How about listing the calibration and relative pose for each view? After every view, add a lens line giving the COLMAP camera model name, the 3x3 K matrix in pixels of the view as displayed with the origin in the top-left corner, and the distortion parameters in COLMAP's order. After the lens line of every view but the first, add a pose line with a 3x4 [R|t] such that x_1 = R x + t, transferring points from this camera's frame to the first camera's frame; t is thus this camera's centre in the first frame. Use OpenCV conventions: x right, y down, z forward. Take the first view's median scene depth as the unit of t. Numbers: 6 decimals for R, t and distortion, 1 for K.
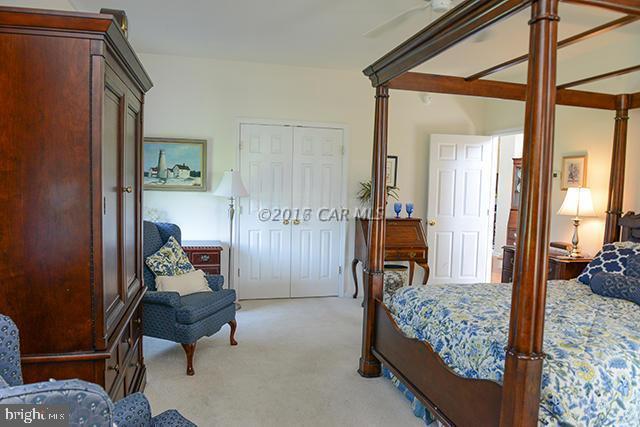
lens RADIAL K [[438.9, 0, 312.2], [0, 438.9, 215.0], [0, 0, 1]] dist [-0.050093, -0.000802]
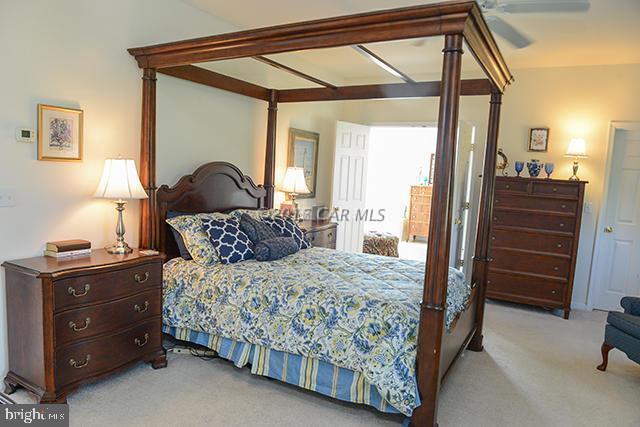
lens RADIAL K [[438.9, 0, 319.3], [0, 438.9, 217.4], [0, 0, 1]] dist [-0.050093, -0.000802]
pose [[-0.730889, -0.141095, 0.667752, -0.164514], [-0.025037, 0.983282, 0.180362, -0.125620], [-0.682037, 0.115106, -0.722203, 1.533349]]
